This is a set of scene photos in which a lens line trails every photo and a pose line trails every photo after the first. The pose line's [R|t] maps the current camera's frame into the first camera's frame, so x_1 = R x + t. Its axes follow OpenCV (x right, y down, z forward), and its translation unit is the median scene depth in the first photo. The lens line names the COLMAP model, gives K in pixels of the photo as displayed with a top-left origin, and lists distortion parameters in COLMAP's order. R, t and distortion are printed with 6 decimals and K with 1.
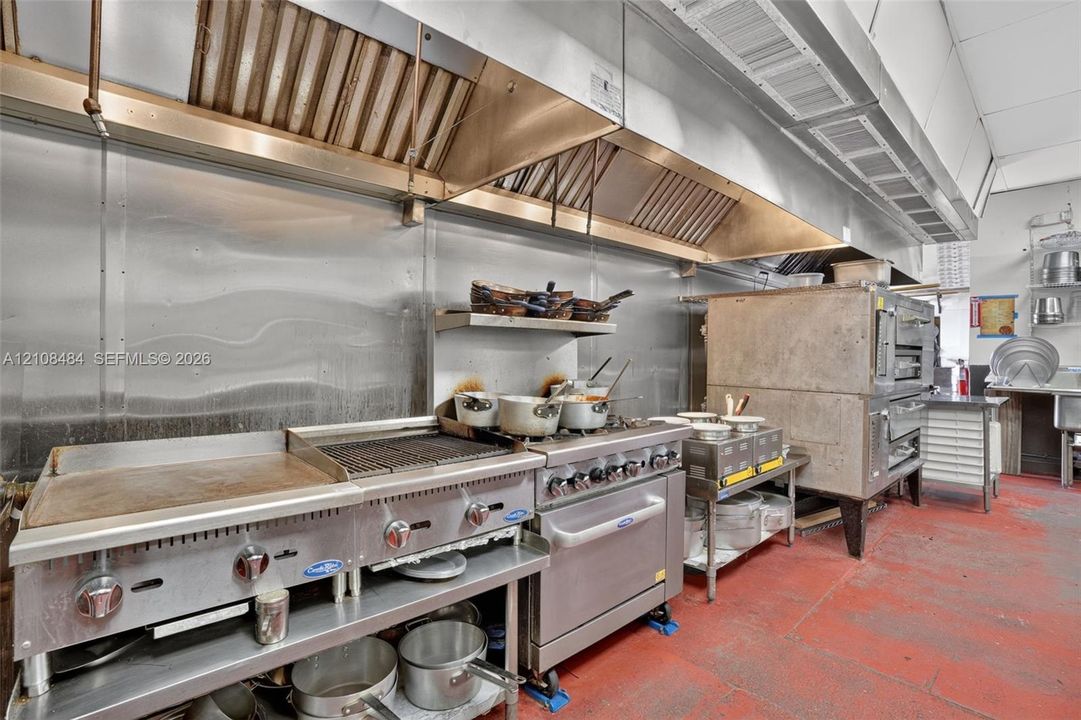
lens RADIAL K [[493.4, 0, 542.4], [0, 493.4, 360.6], [0, 0, 1]] dist [-0.043883, 0.008015]
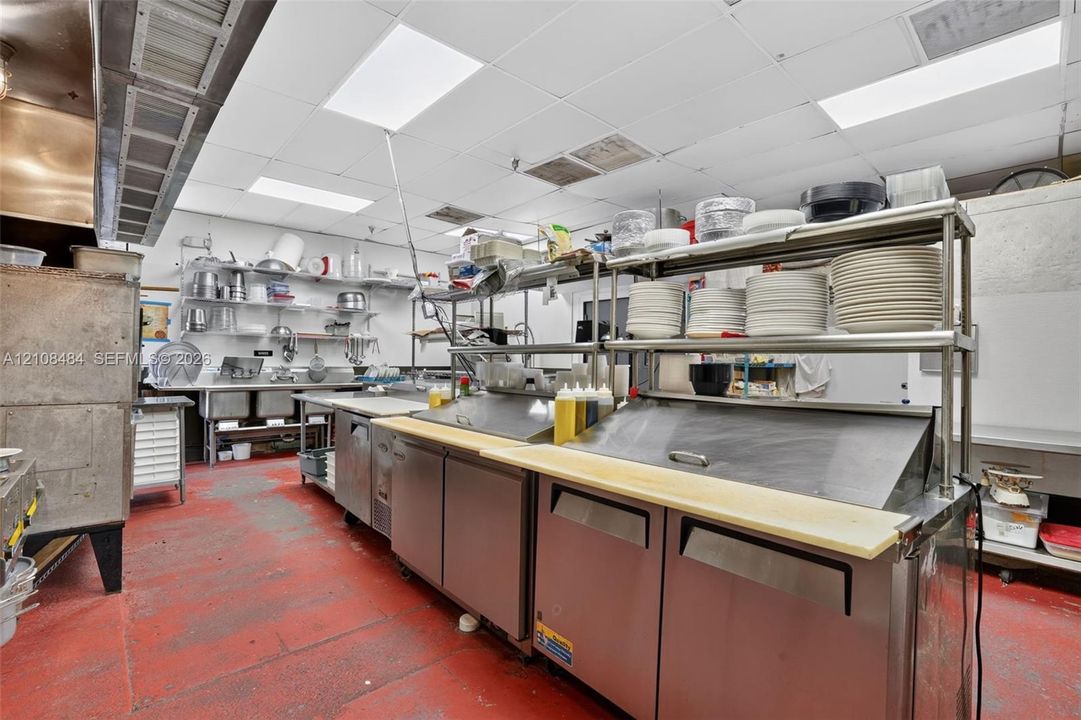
lens RADIAL K [[493.4, 0, 542.7], [0, 493.4, 357.0], [0, 0, 1]] dist [-0.043883, 0.008015]
pose [[-0.017560, 0.004470, 0.999836, -0.210139], [0.007117, 0.999965, -0.004346, -0.003485], [-0.999820, 0.007040, -0.017591, 0.237012]]
